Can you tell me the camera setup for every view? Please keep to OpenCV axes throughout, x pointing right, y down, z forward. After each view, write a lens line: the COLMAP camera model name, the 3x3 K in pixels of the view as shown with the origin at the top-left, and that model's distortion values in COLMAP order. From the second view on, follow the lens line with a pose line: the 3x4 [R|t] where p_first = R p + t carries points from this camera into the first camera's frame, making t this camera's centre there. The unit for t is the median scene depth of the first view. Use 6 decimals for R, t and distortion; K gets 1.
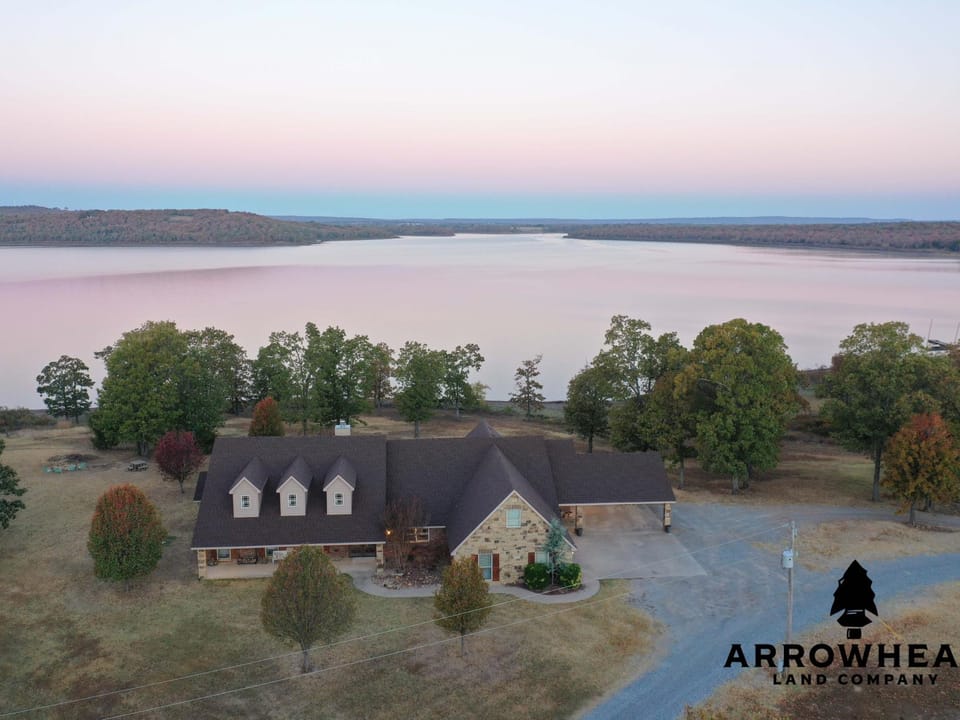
lens RADIAL K [[847.6, 0, 480.0], [0, 847.6, 360.0], [0, 0, 1]] dist [0.008581, -0.000588]
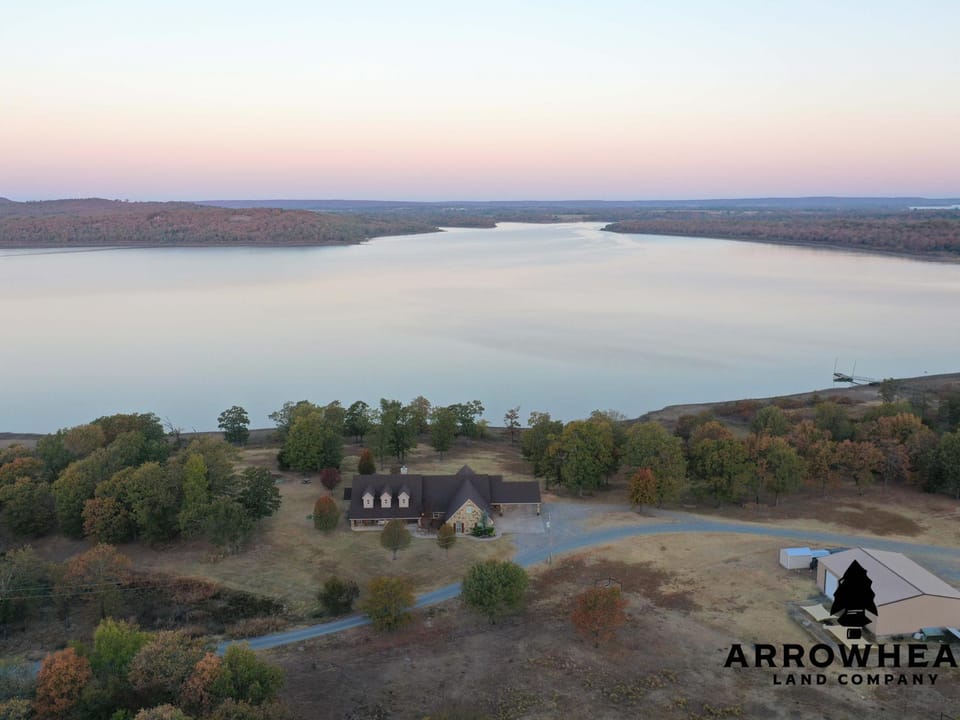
lens RADIAL K [[847.6, 0, 480.0], [0, 847.6, 360.0], [0, 0, 1]] dist [0.008581, -0.000588]
pose [[0.998621, 0.002717, -0.052433, 0.116055], [-0.001509, 0.999733, 0.023065, -0.188848], [0.052482, -0.022954, 0.998358, -0.901870]]
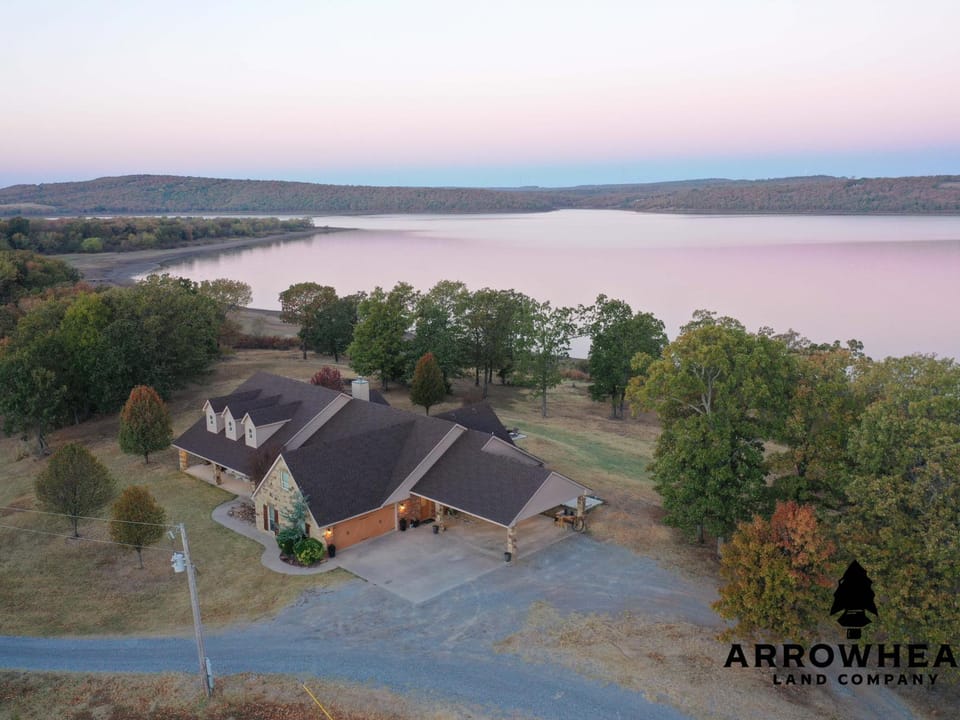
lens RADIAL K [[847.6, 0, 480.0], [0, 847.6, 360.0], [0, 0, 1]] dist [0.008581, -0.000588]
pose [[0.645535, 0.136924, -0.751356, 0.513099], [-0.109585, 0.990224, 0.086303, -0.041757], [0.755828, 0.026626, 0.654229, 0.262816]]
